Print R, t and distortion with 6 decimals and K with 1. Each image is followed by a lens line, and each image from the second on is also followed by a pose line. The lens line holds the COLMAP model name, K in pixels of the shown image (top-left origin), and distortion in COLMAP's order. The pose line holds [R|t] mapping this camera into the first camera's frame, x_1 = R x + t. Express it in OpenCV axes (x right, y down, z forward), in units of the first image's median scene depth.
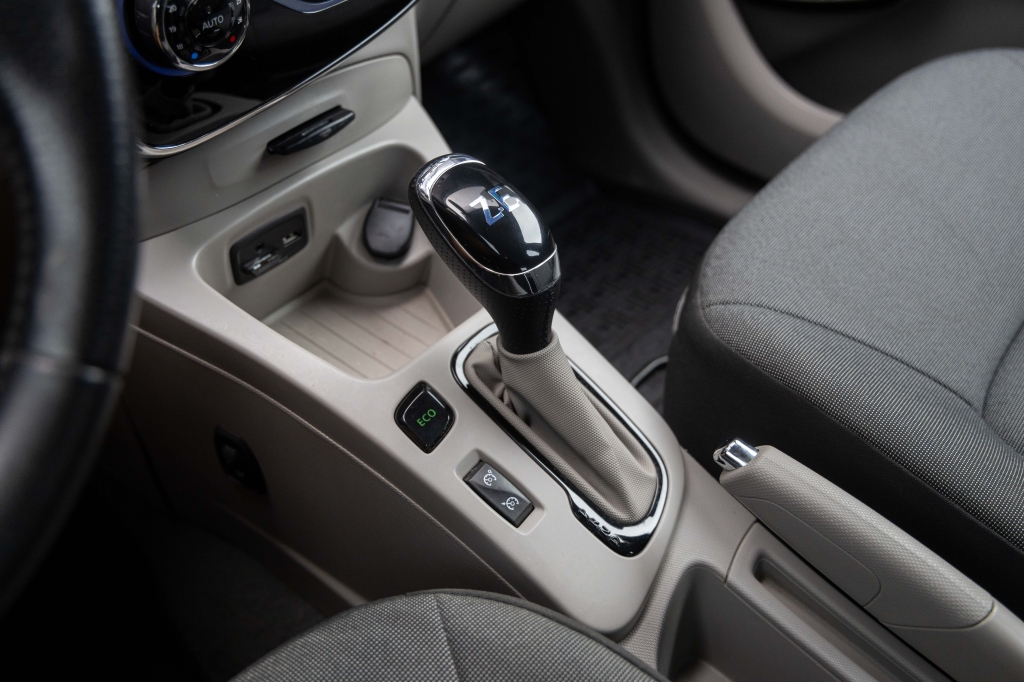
lens RADIAL K [[986.3, 0, 512.0], [0, 986.3, 341.0], [0, 0, 1]] dist [0.012603, 0.006900]
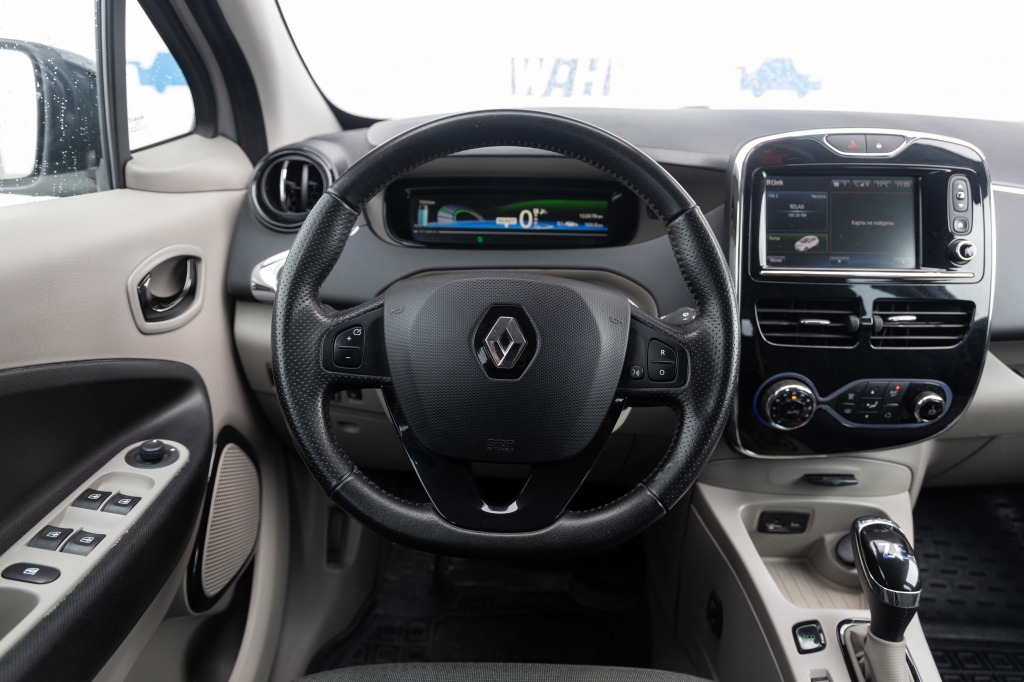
lens RADIAL K [[682.3, 0, 512.0], [0, 682.3, 341.0], [0, 0, 1]] dist [0.004611, 0.000379]
pose [[0.642993, 0.293232, -0.707513, 0.267996], [-0.531893, 0.835648, -0.137050, 0.076538], [0.551044, 0.464444, 0.693284, -0.401013]]
